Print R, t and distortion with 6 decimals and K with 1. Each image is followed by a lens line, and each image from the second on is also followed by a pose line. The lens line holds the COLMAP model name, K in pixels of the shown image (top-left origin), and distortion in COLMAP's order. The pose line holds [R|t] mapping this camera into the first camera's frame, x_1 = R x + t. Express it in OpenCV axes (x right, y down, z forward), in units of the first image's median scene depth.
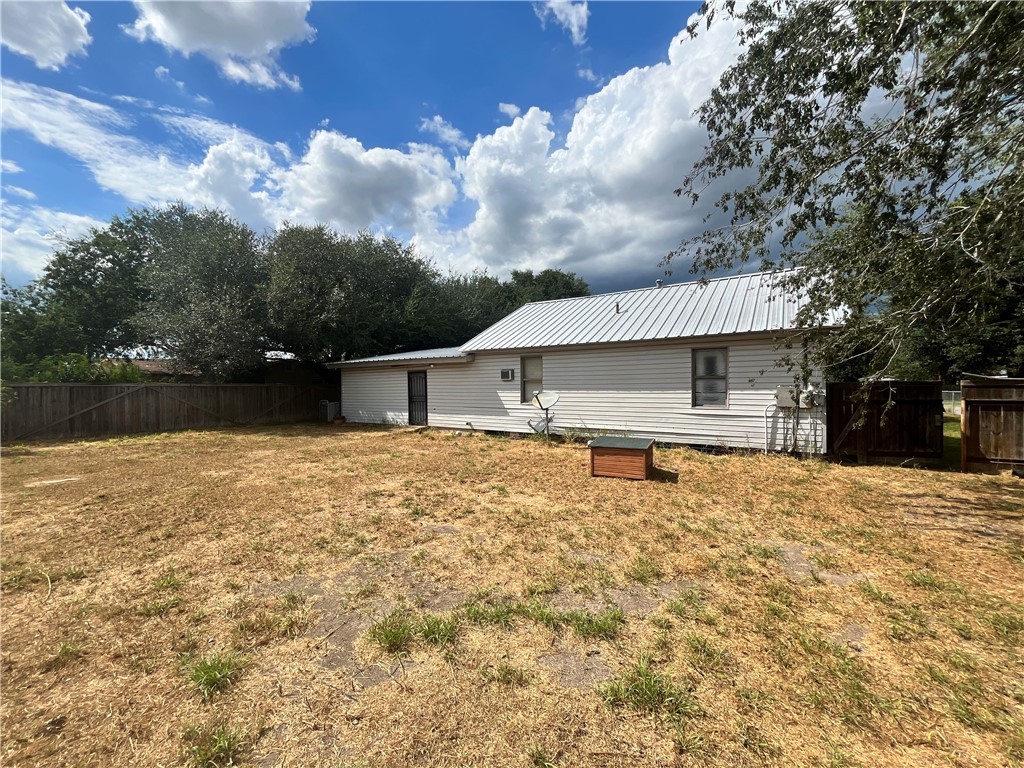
lens RADIAL K [[412.6, 0, 513.1], [0, 412.6, 384.9], [0, 0, 1]] dist [0.002697, 0.000668]
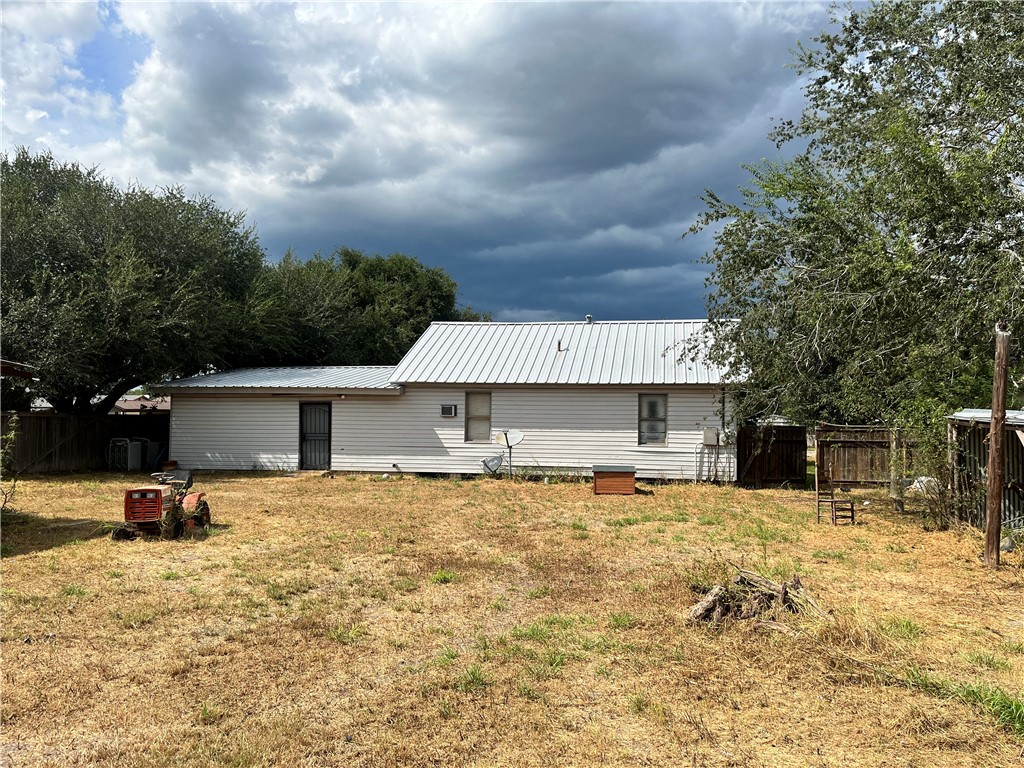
lens RADIAL K [[776.8, 0, 511.3], [0, 776.8, 385.7], [0, 0, 1]] dist [0.056816, -0.003873]
pose [[0.922293, 0.030477, 0.385287, -0.660598], [-0.017530, 0.999159, -0.037071, -0.022299], [-0.386093, 0.027436, 0.922052, -0.775753]]
